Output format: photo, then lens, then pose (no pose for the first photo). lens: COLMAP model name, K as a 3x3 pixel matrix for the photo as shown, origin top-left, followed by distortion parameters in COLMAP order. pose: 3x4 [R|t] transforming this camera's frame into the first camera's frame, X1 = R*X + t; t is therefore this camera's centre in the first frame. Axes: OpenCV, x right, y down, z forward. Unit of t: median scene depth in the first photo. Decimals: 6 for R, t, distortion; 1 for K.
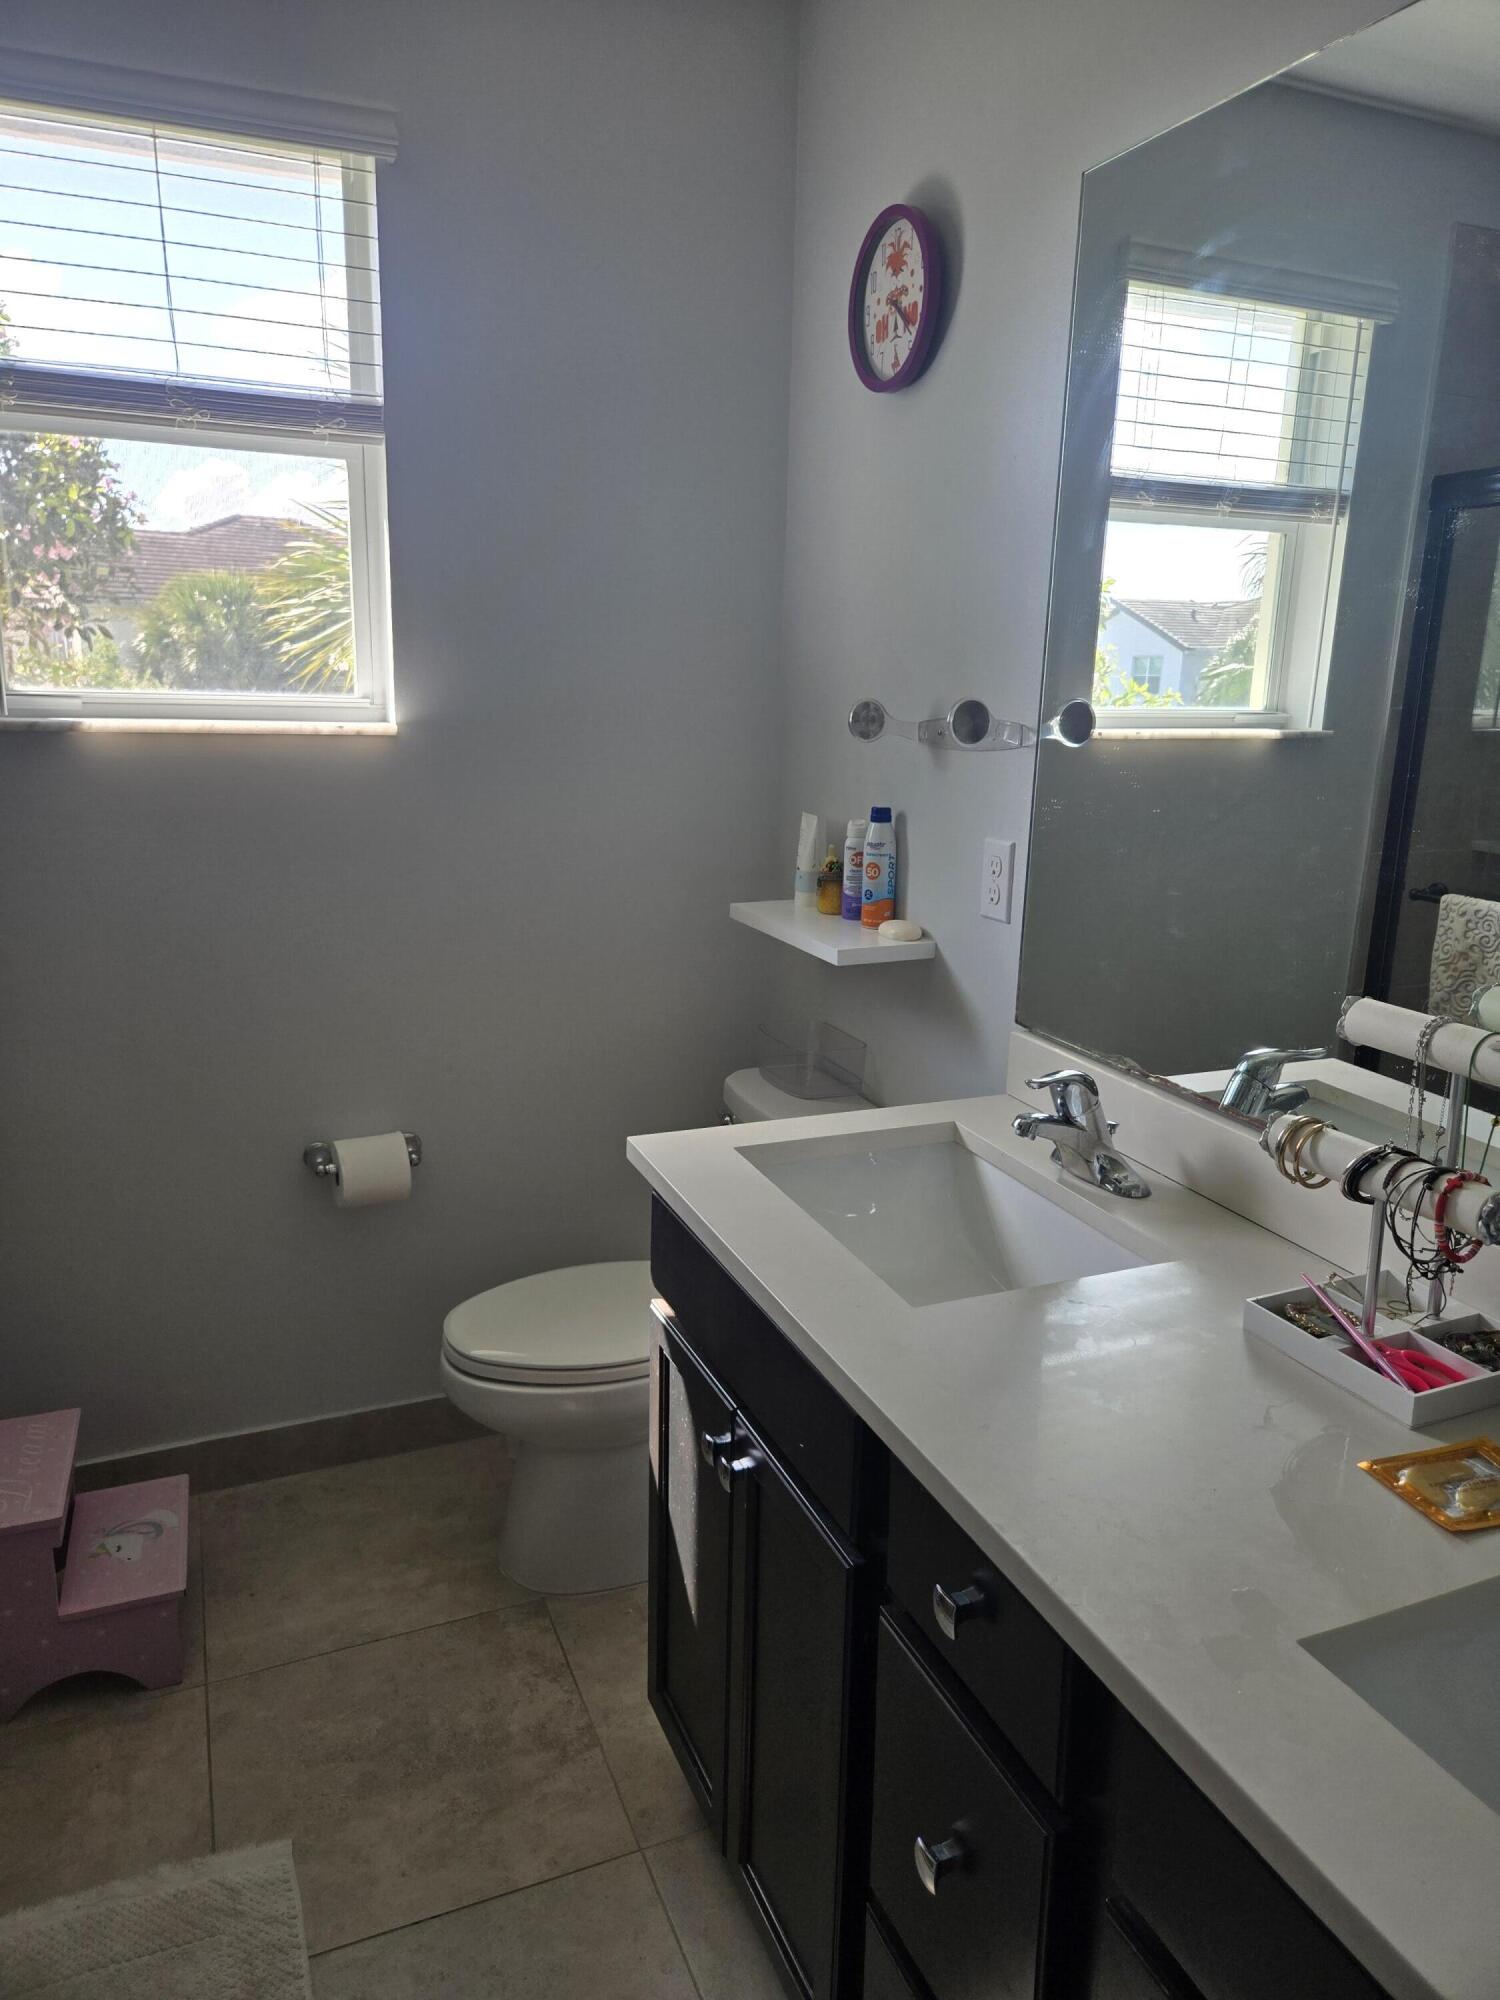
lens RADIAL K [[1345.0, 0, 751.8], [0, 1345.0, 980.7], [0, 0, 1]] dist [0.056816, -0.046294]
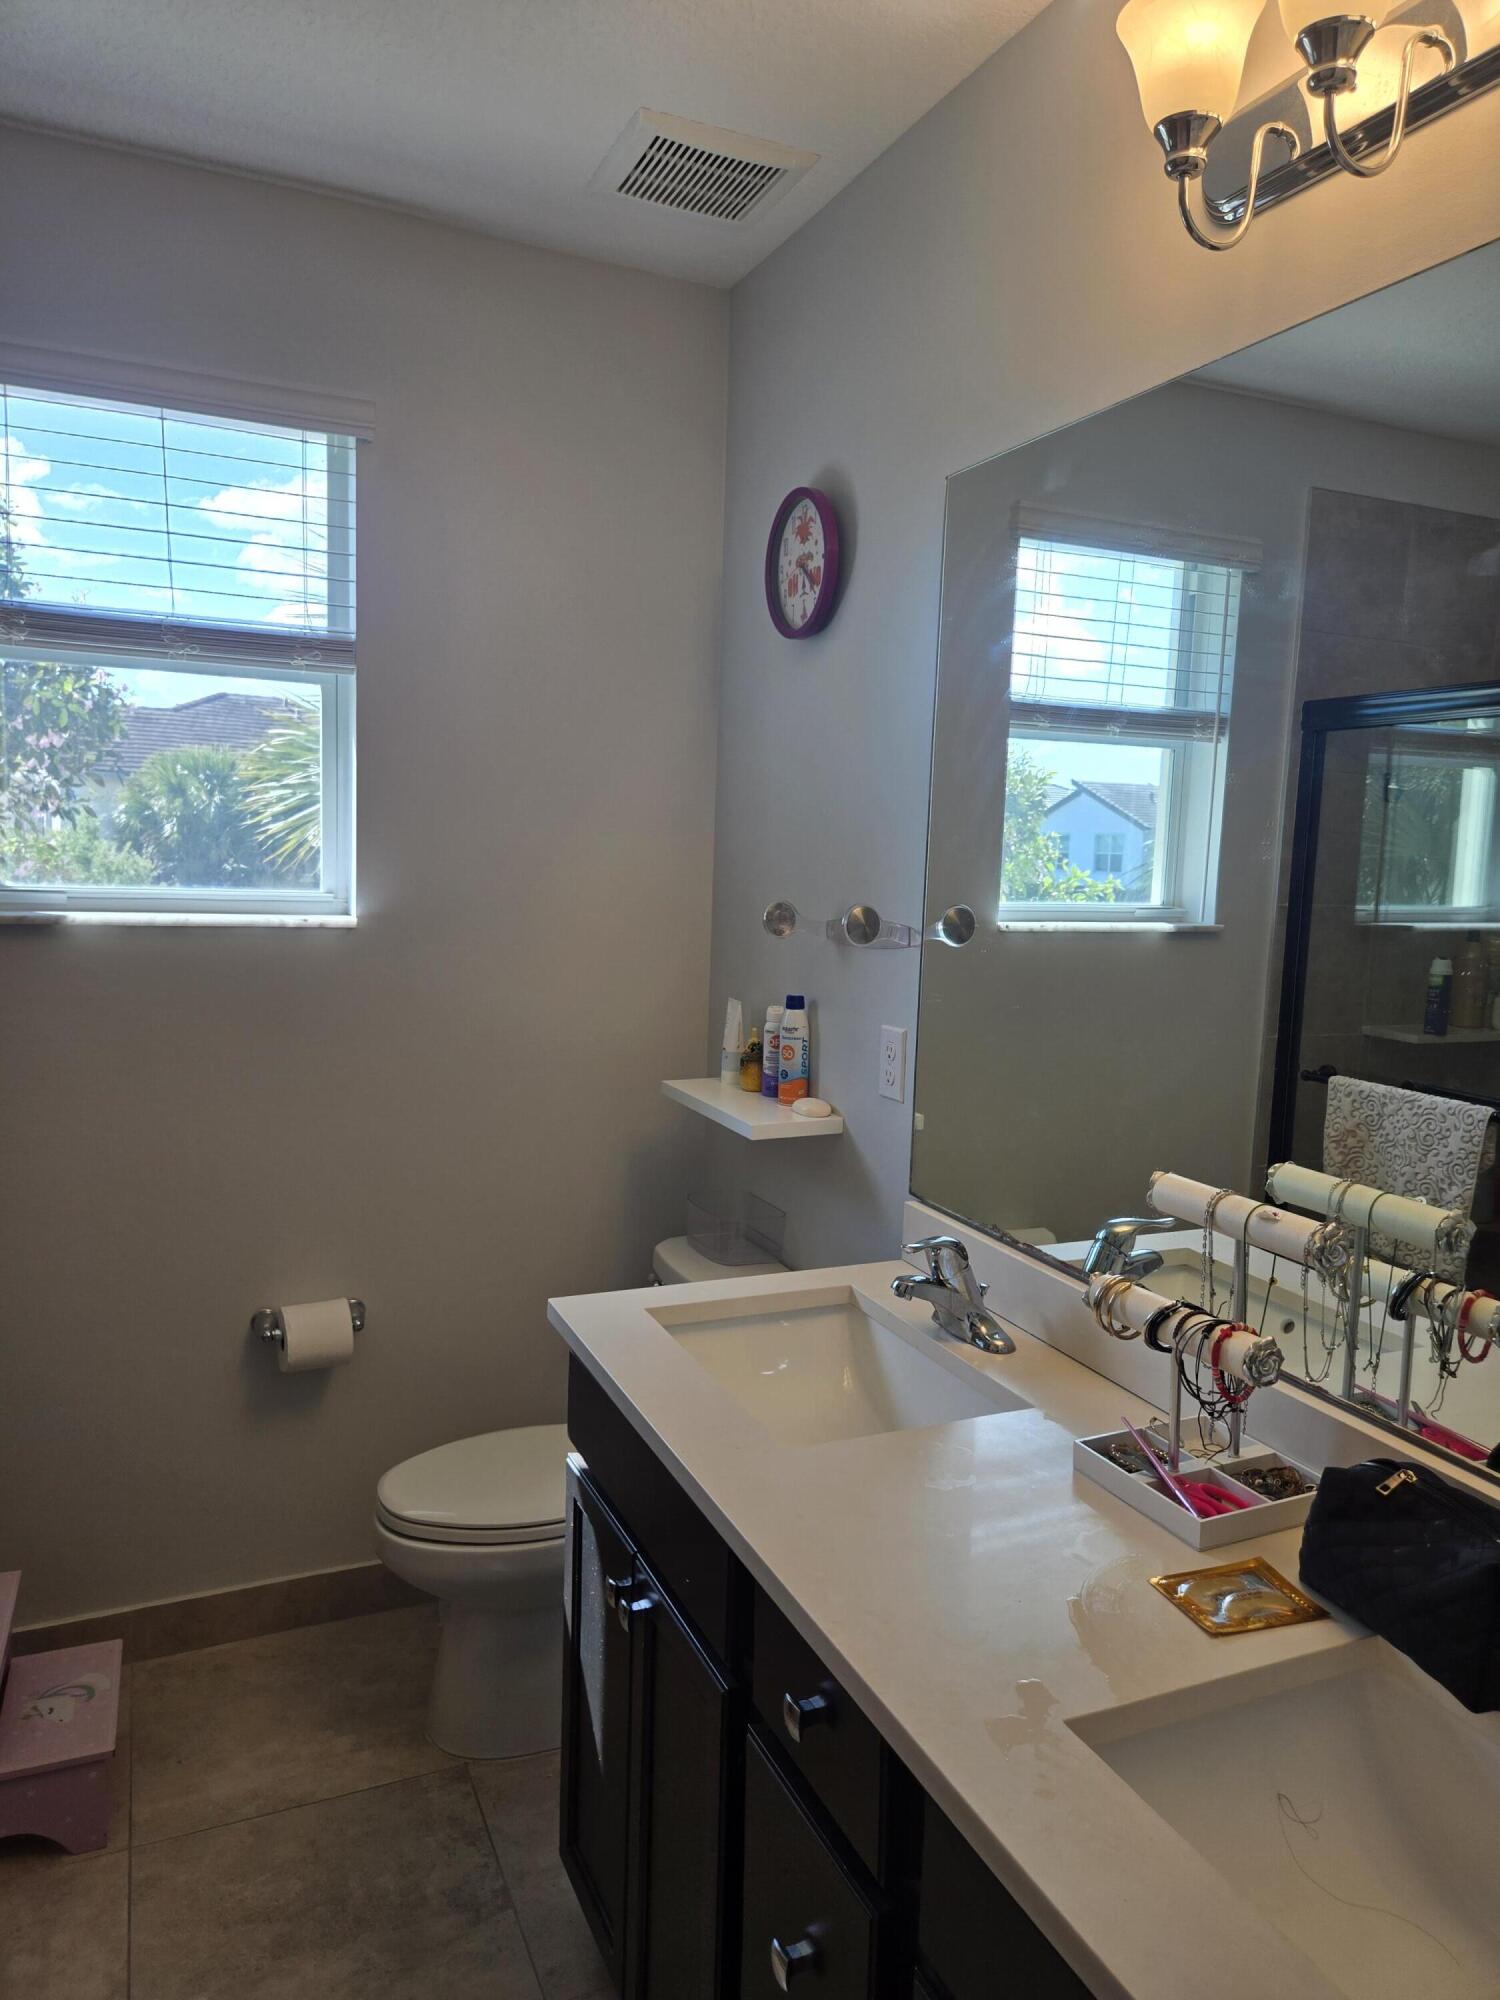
lens RADIAL K [[1345.0, 0, 752.0], [0, 1345.0, 991.3], [0, 0, 1]] dist [0.056816, -0.046294]
pose [[0.999765, 0.006014, 0.020840, 0.038904], [-0.003523, 0.993058, -0.117575, -0.002621], [-0.021403, 0.117473, 0.992845, -0.096775]]
